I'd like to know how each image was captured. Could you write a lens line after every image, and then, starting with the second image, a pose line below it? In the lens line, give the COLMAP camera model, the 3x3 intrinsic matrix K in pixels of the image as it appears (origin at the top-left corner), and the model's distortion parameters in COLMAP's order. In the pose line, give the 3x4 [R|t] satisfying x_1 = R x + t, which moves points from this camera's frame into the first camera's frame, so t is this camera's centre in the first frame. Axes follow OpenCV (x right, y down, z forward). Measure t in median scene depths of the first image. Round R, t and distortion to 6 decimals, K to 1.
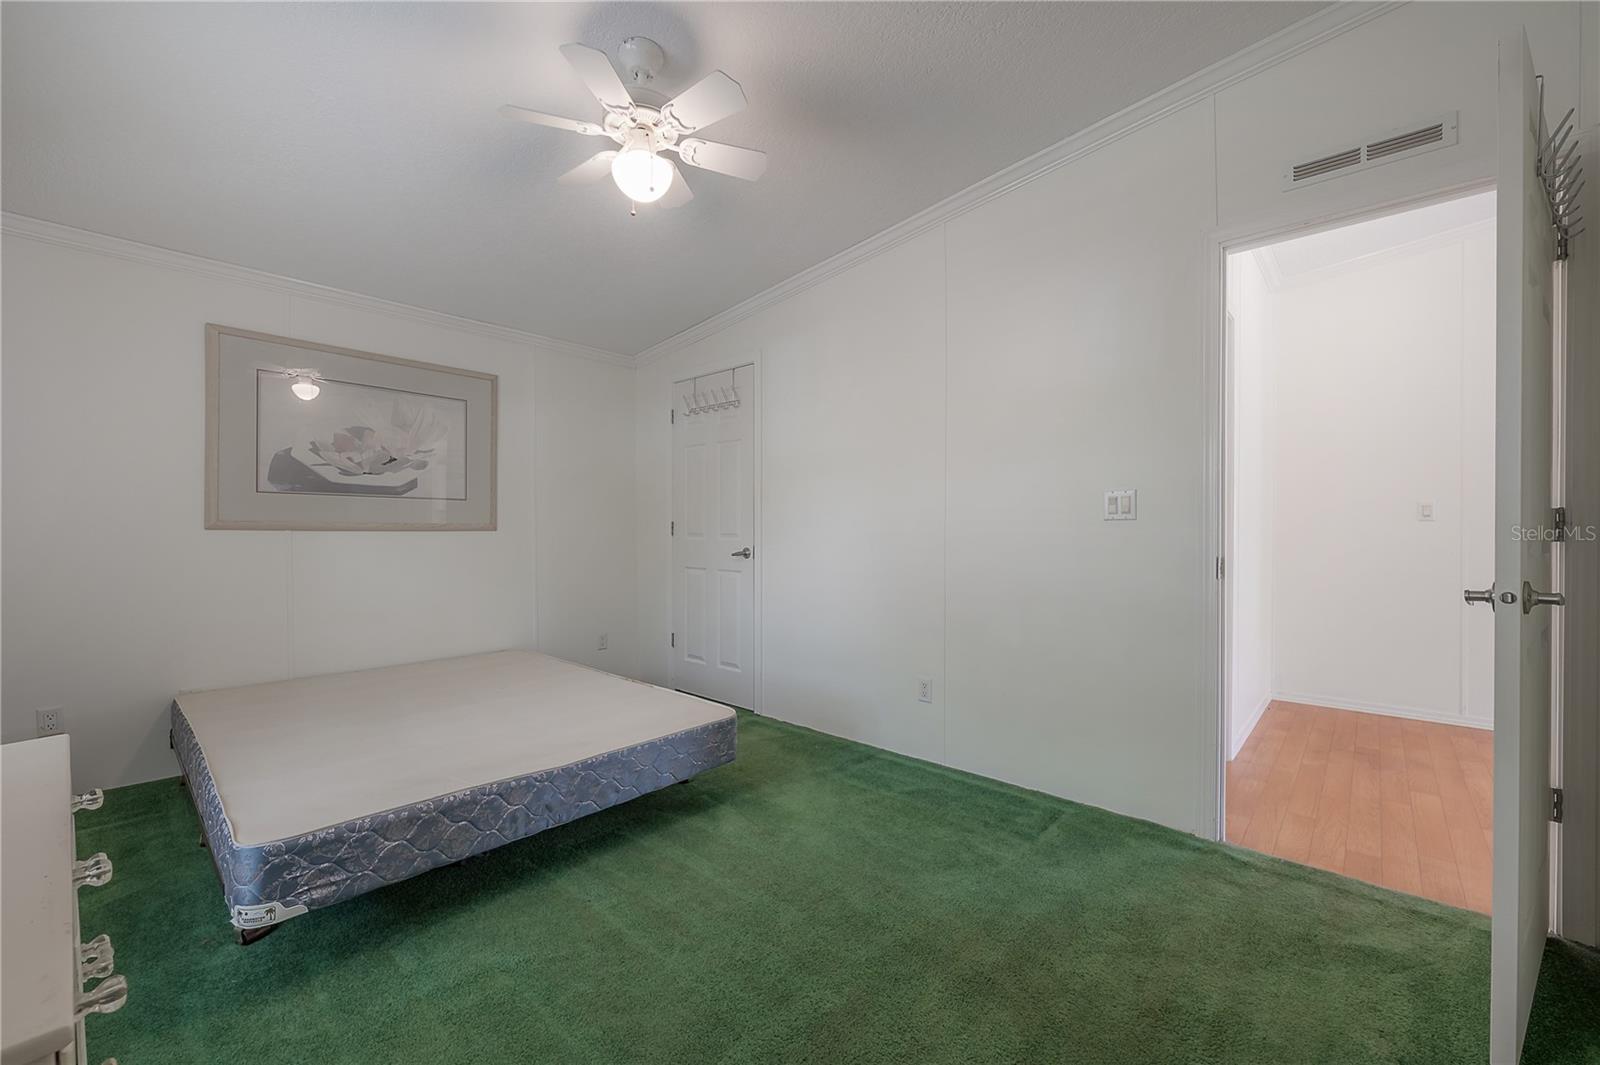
lens RADIAL K [[640.4, 0, 808.8], [0, 640.4, 530.5], [0, 0, 1]] dist [-0.006940, 0.000825]
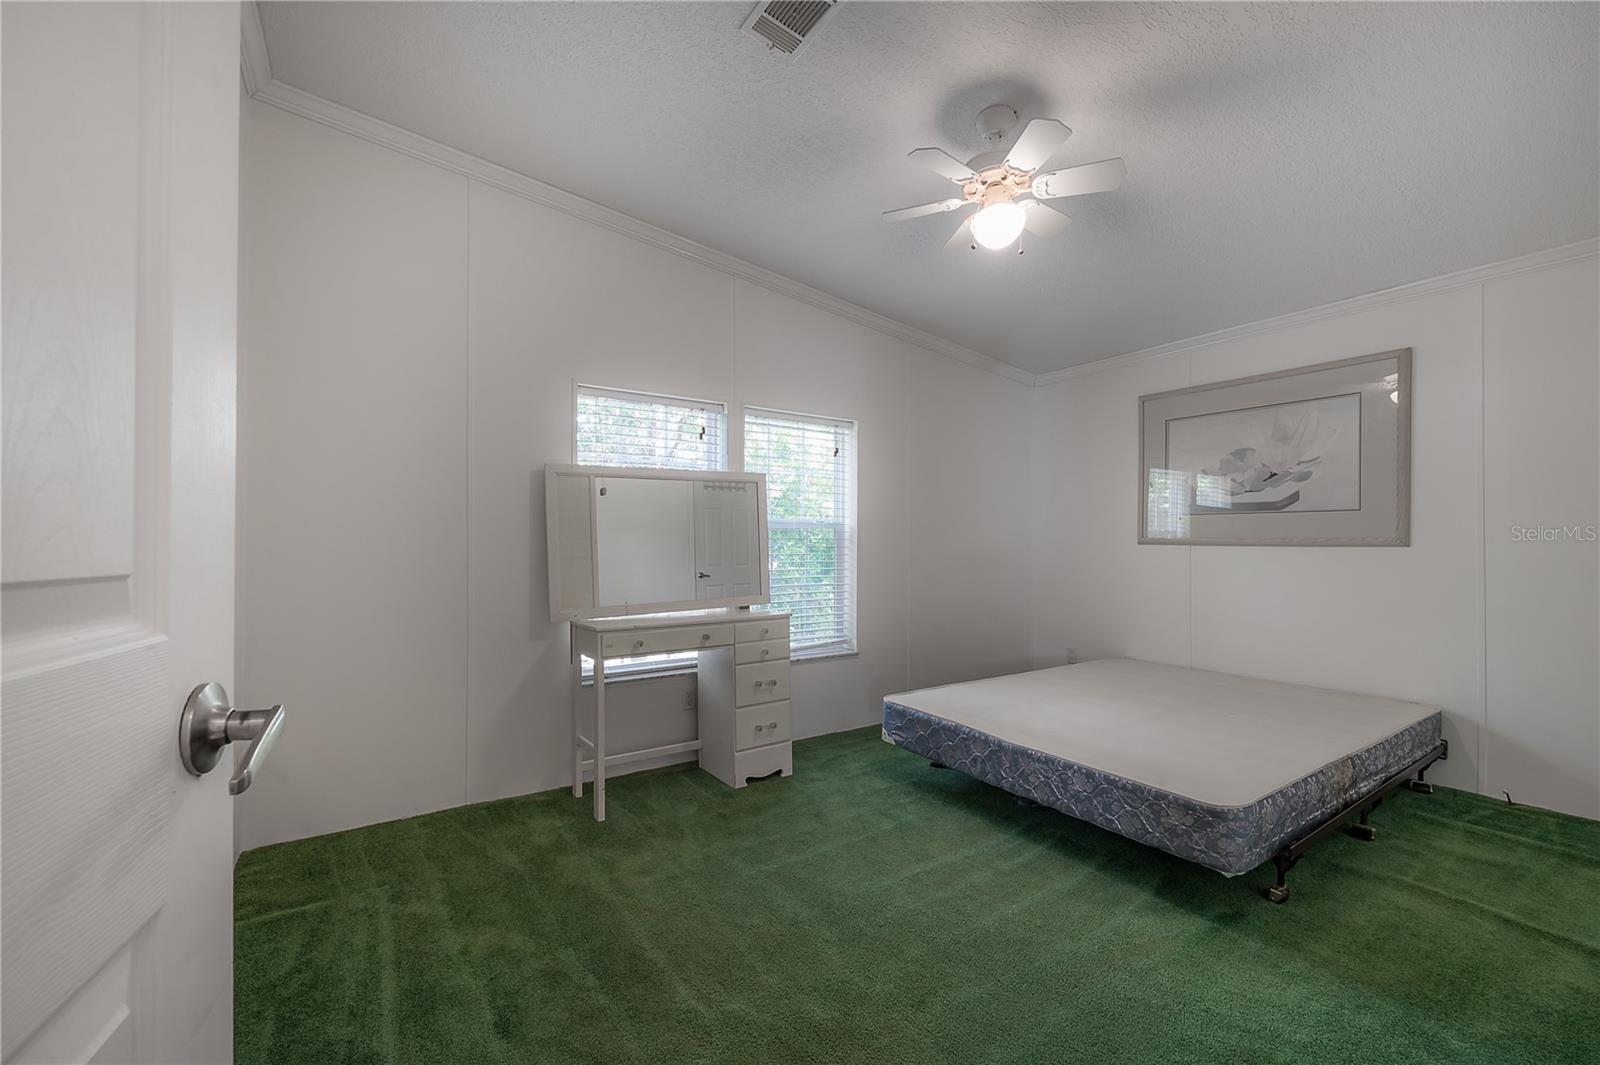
lens RADIAL K [[640.4, 0, 803.3], [0, 640.4, 539.7], [0, 0, 1]] dist [-0.006940, 0.000825]
pose [[-0.247290, -0.002894, -0.968937, 0.511317], [0.000540, 0.999995, -0.003124, -0.006156], [0.968941, -0.001296, -0.247287, 0.537657]]
